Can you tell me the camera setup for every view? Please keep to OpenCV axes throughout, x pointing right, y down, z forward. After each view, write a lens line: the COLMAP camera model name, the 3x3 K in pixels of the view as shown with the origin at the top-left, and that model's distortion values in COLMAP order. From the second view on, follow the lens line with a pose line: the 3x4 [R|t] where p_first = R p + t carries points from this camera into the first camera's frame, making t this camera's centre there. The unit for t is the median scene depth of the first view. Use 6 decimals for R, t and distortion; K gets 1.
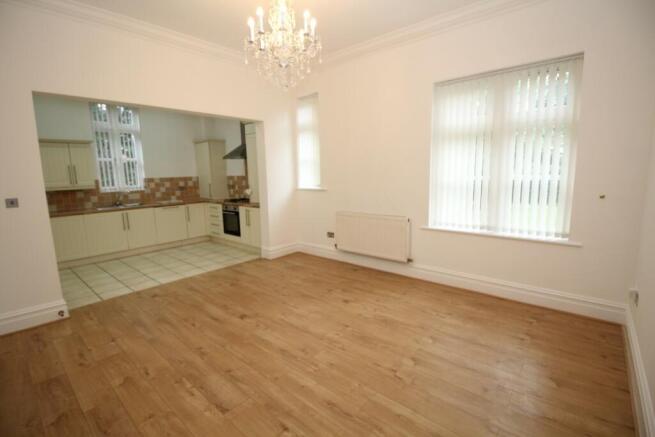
lens RADIAL K [[304.4, 0, 325.1], [0, 304.4, 216.3], [0, 0, 1]] dist [-0.008190, -0.000524]
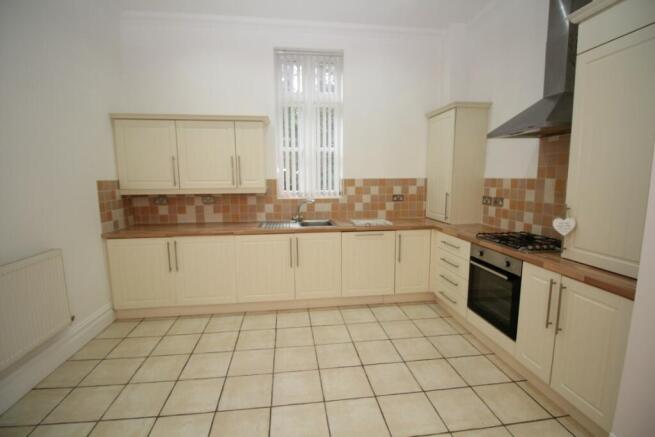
lens RADIAL K [[304.4, 0, 325.1], [0, 304.4, 215.7], [0, 0, 1]] dist [-0.008190, -0.000524]
pose [[0.746669, 0.100882, -0.657501, -0.235329], [-0.109402, 0.993597, 0.028211, -0.073953], [0.656137, 0.050868, 0.752925, 0.587981]]
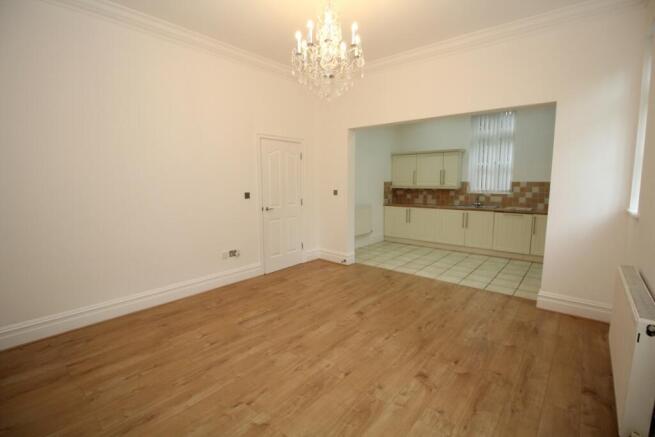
lens RADIAL K [[304.4, 0, 325.0], [0, 304.4, 219.0], [0, 0, 1]] dist [-0.008190, -0.000524]
pose [[0.013044, 0.150806, -0.988477, 0.417930], [-0.142299, 0.978780, 0.147449, -0.076839], [0.989738, 0.138736, 0.034226, 0.449888]]
